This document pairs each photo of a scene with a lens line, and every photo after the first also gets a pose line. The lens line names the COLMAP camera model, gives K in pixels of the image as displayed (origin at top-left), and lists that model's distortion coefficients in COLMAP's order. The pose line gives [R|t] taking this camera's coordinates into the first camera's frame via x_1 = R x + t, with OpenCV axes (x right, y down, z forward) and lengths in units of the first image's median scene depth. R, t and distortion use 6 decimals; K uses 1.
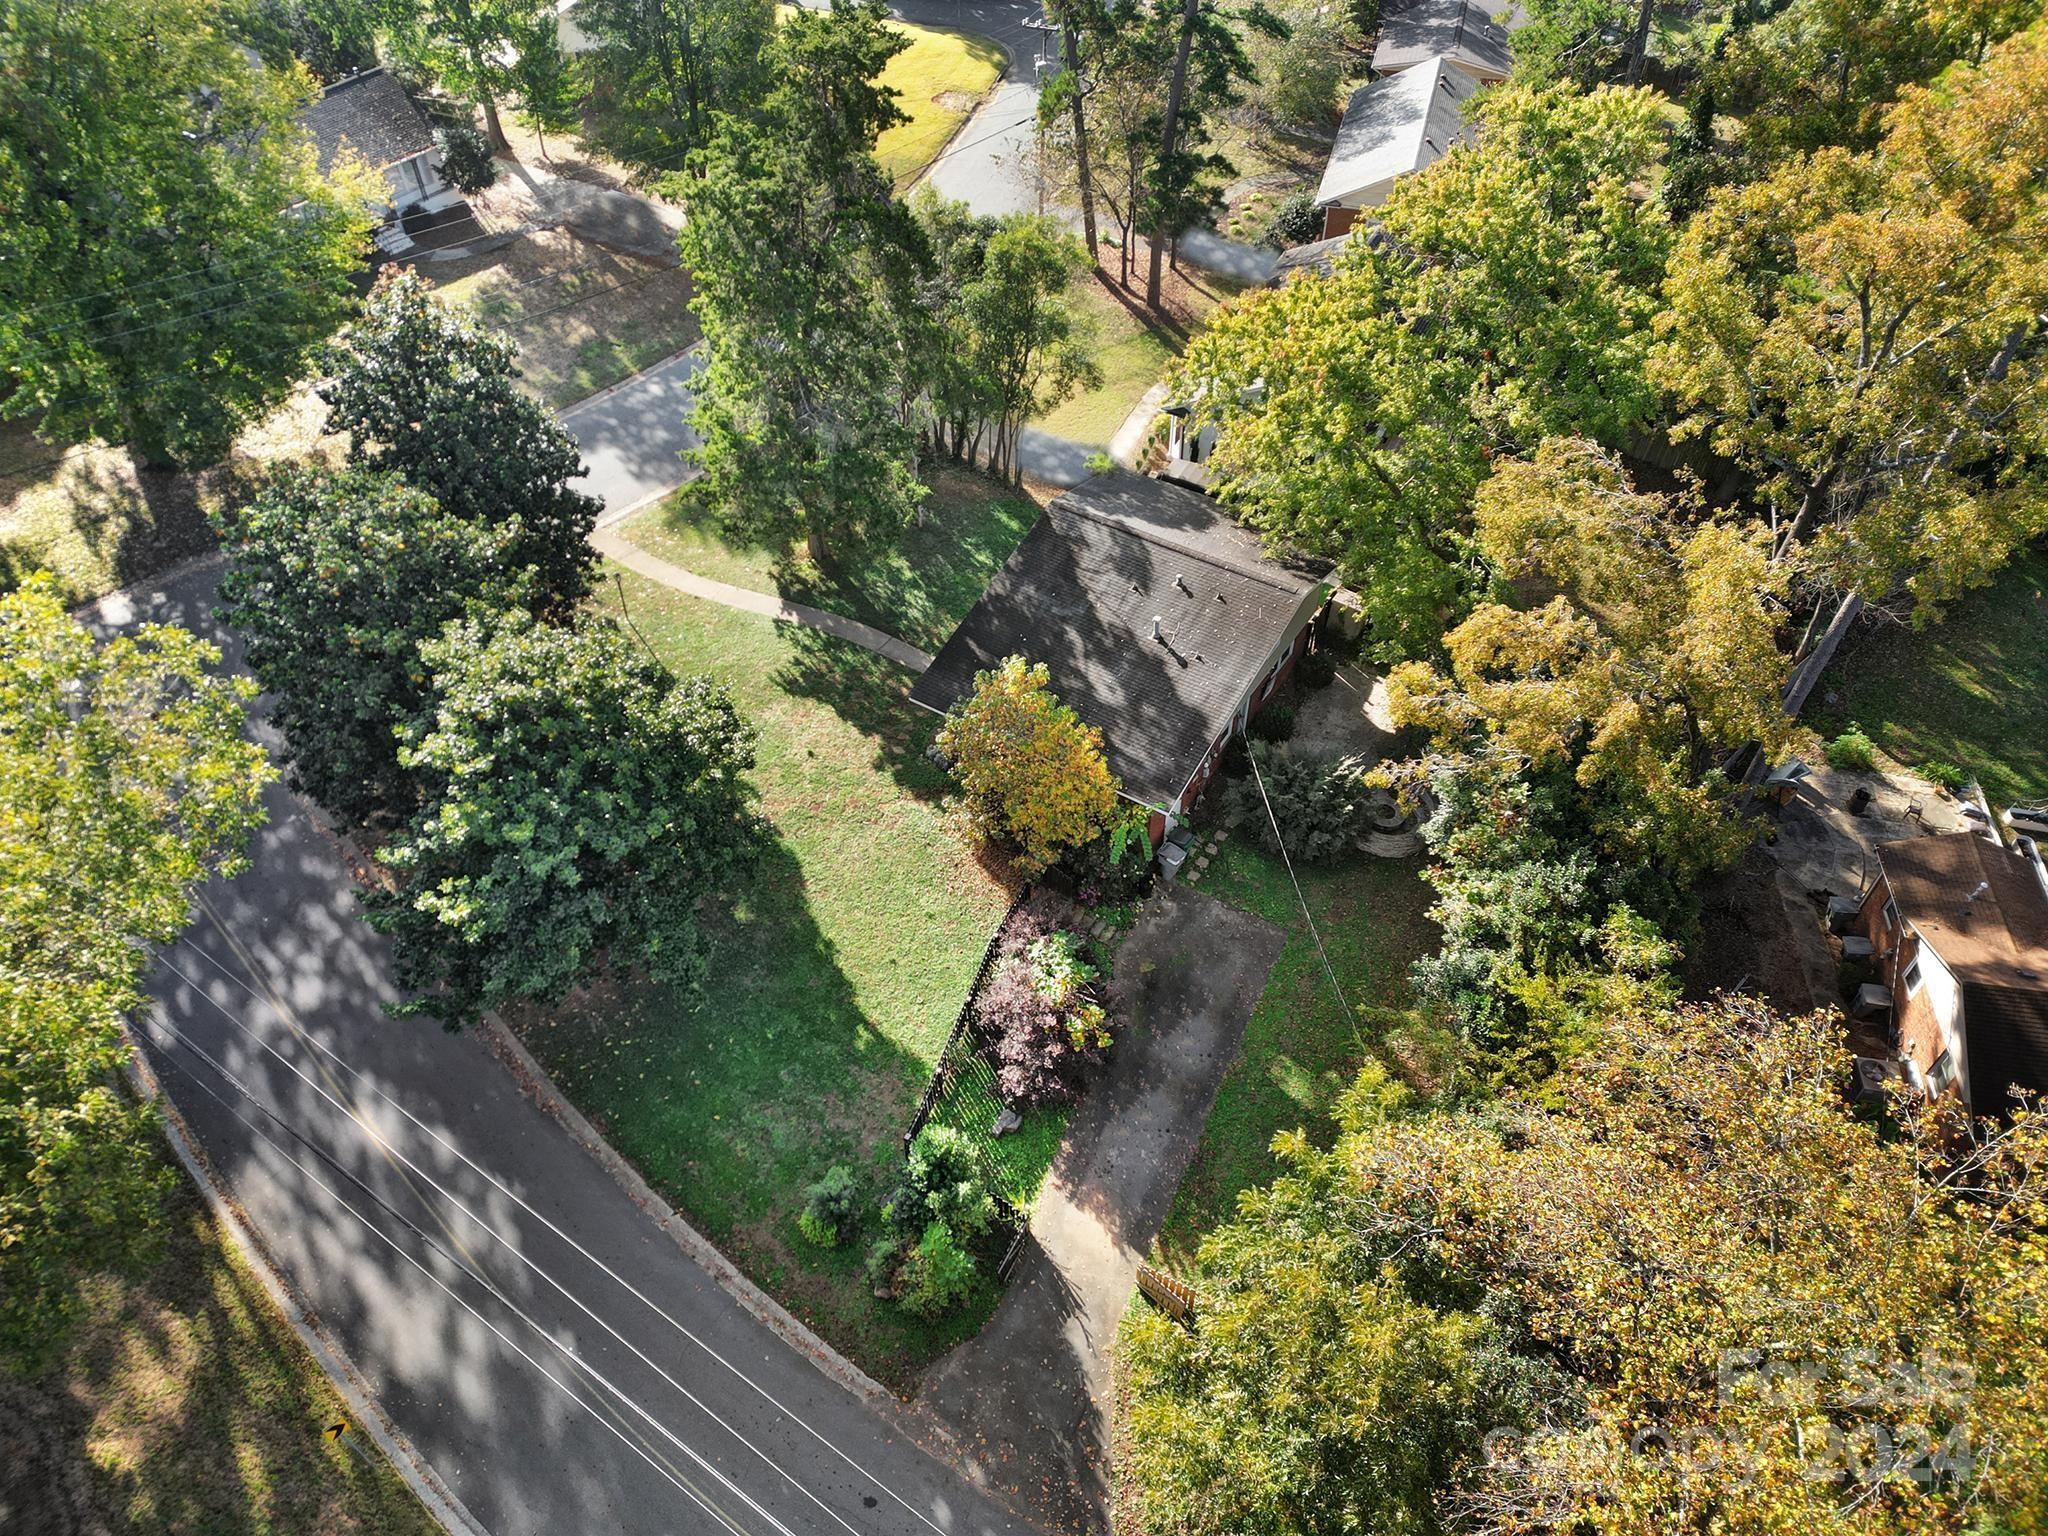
lens RADIAL K [[1412.6, 0, 1036.6], [0, 1412.6, 779.9], [0, 0, 1]] dist [0.051355, -0.034430]
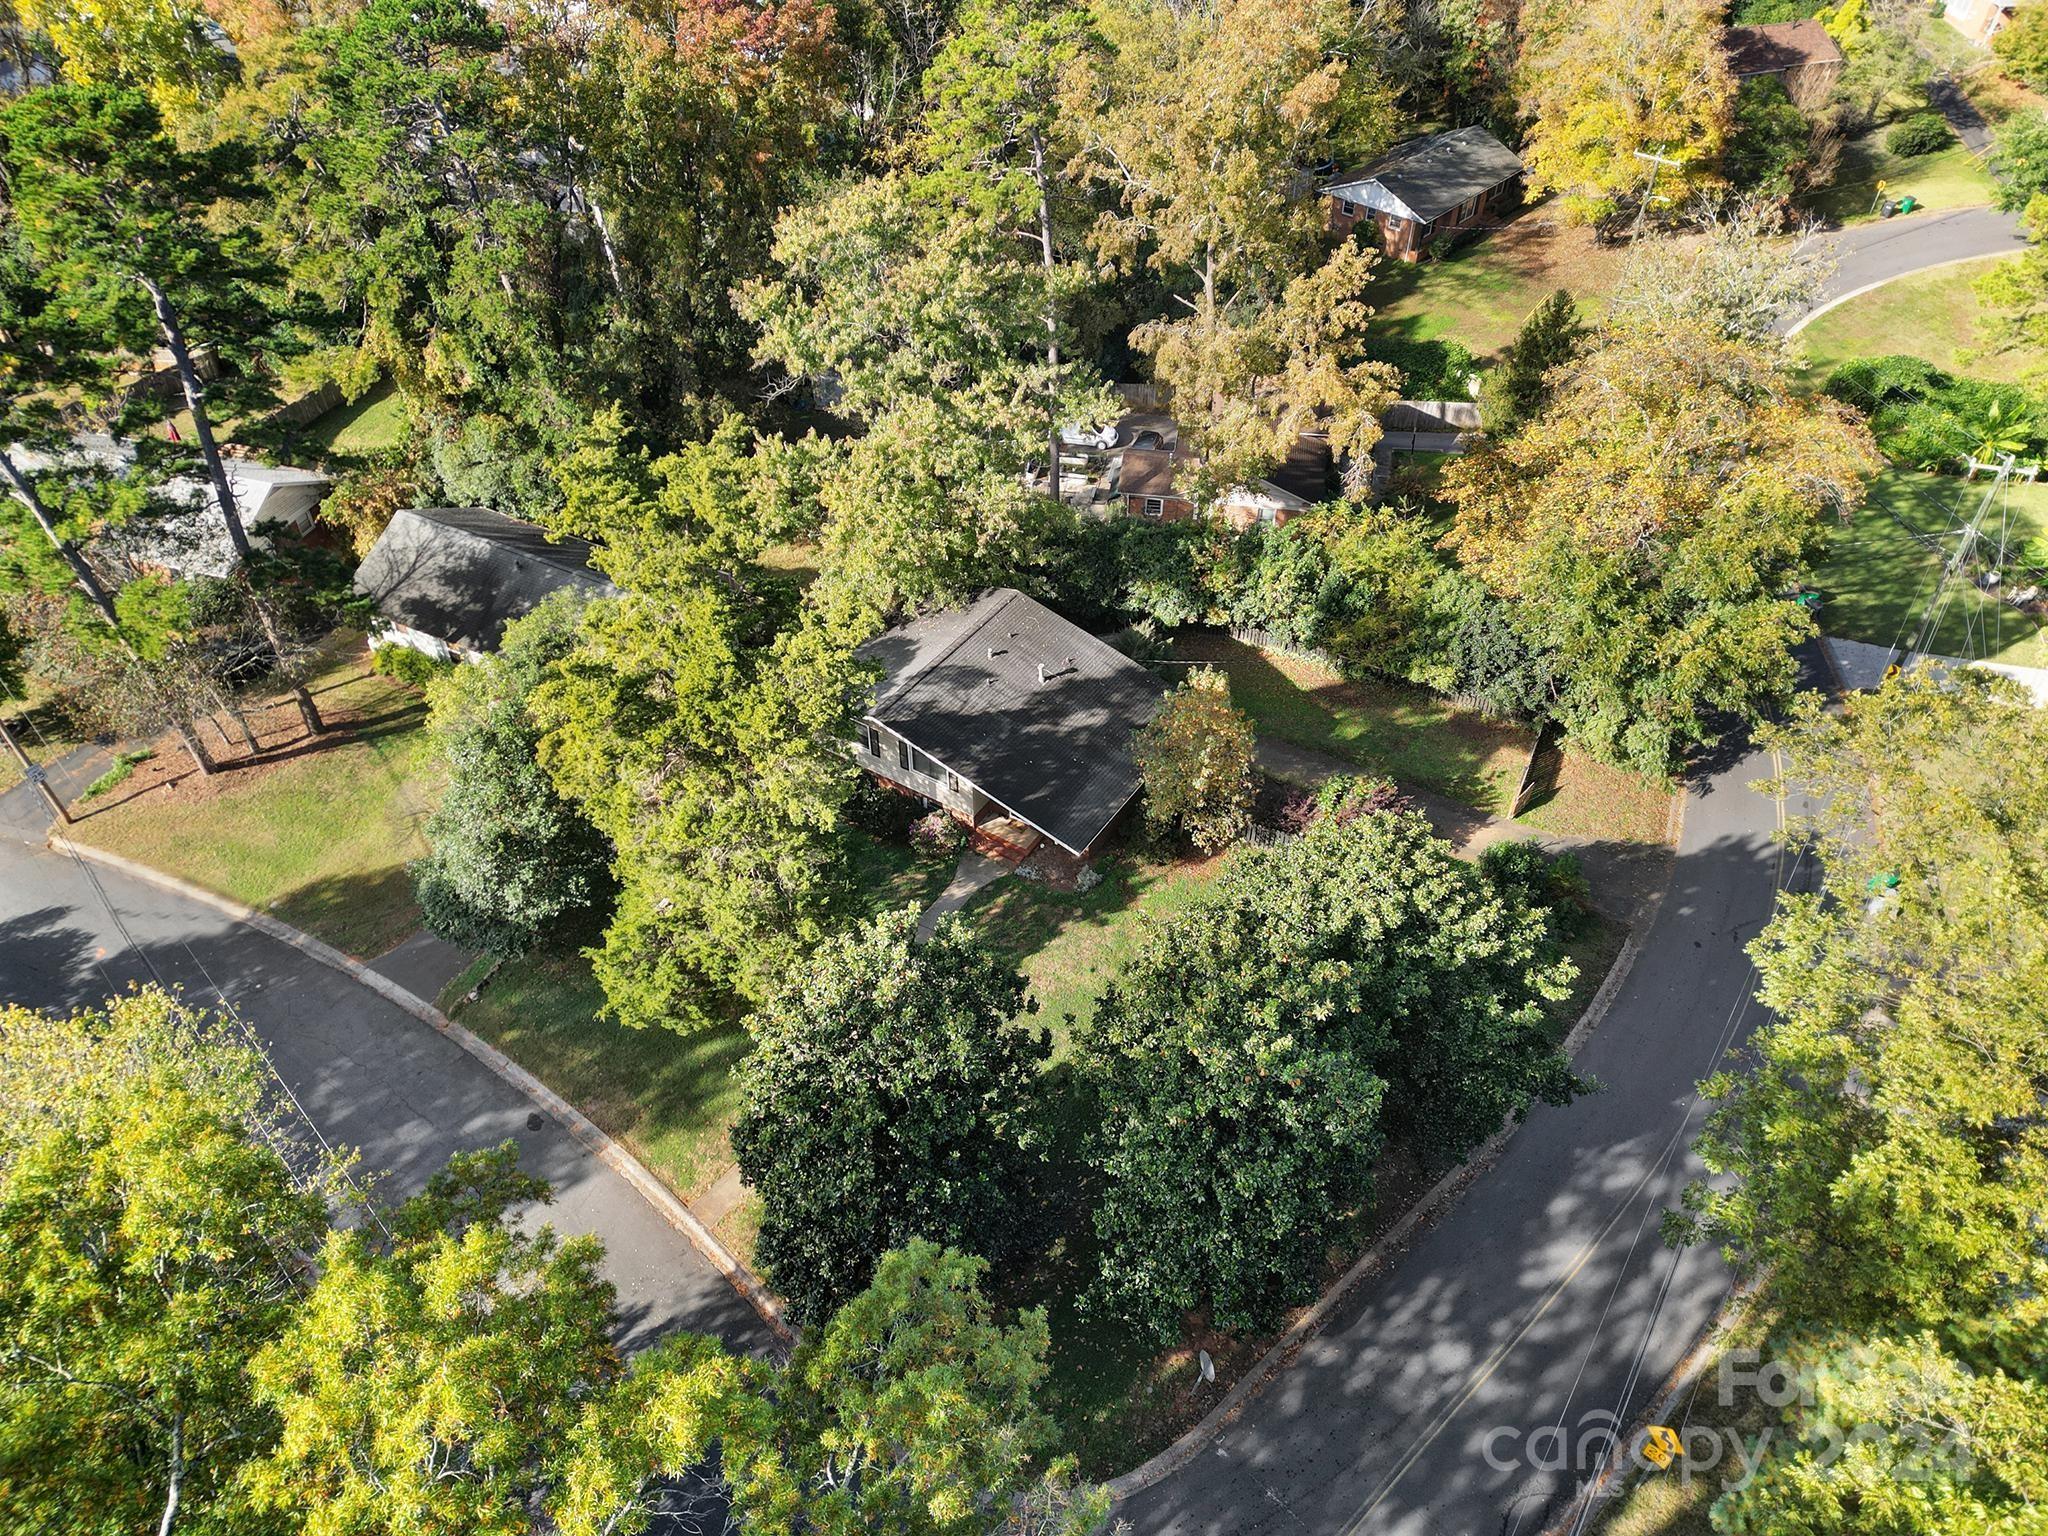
lens RADIAL K [[1412.6, 0, 1025.3], [0, 1412.6, 769.5], [0, 0, 1]] dist [0.051355, -0.034430]
pose [[0.016110, -0.667681, 0.744273, -0.860007], [0.728251, 0.517885, 0.448827, -0.612270], [-0.685121, 0.534787, 0.494583, 0.464487]]
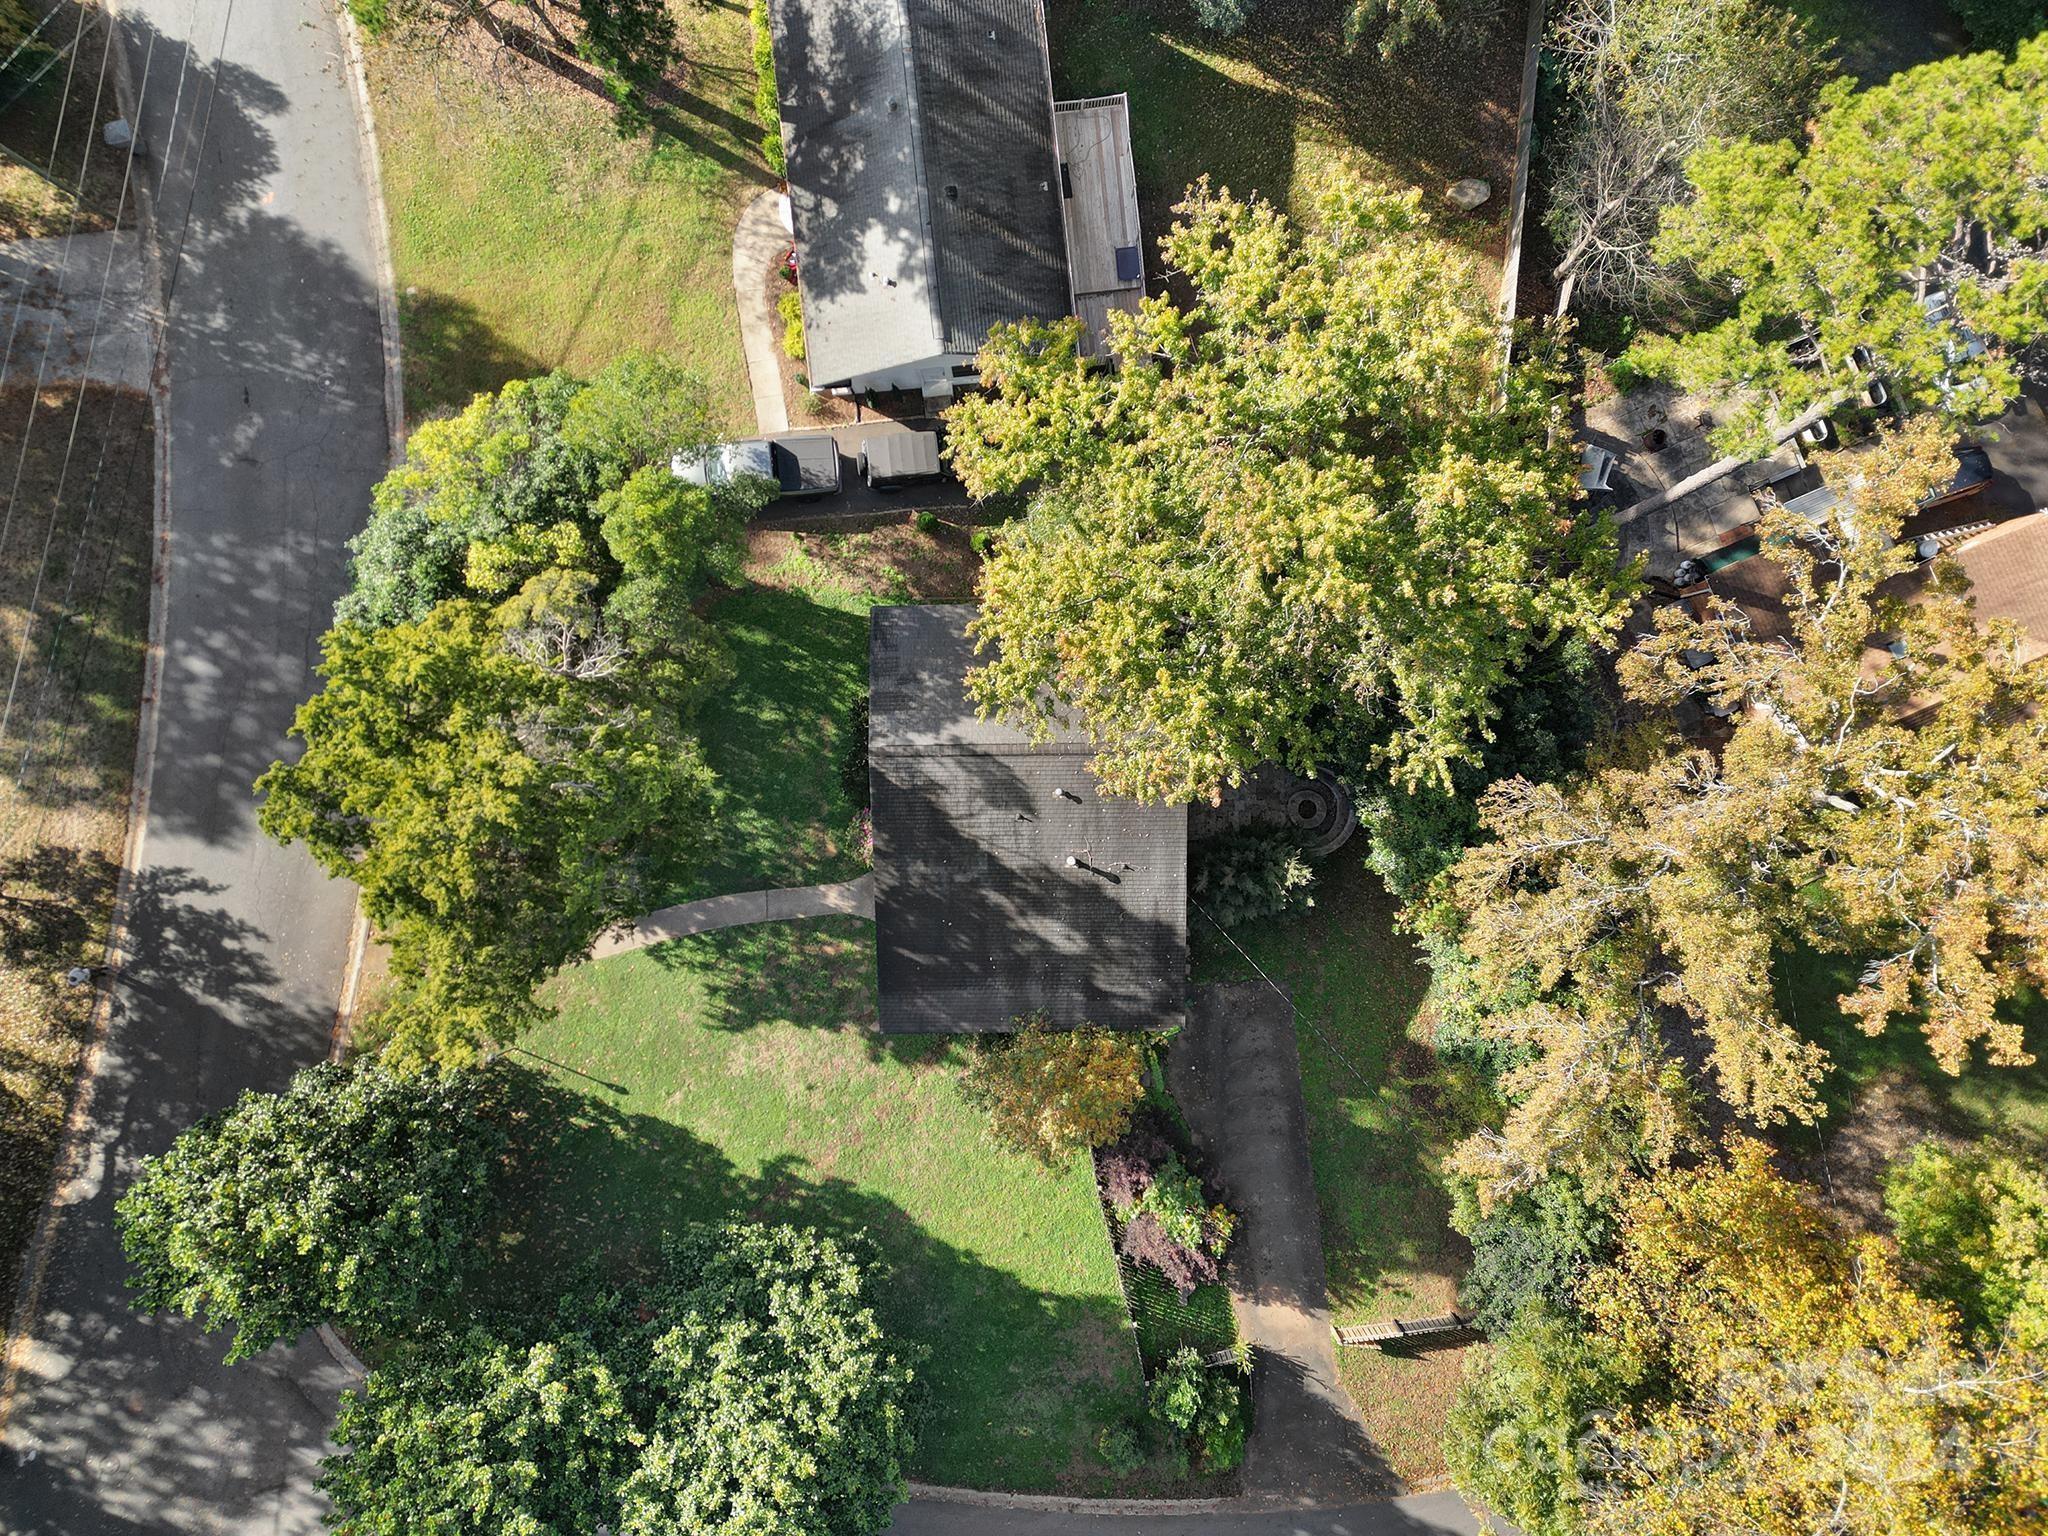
lens RADIAL K [[1412.6, 0, 1016.8], [0, 1412.6, 772.5], [0, 0, 1]] dist [0.051355, -0.034430]
pose [[0.840109, -0.542414, 0.002038, 0.083048], [0.393989, 0.612798, 0.685019, -0.807913], [-0.372813, -0.574688, 0.728522, 0.360276]]
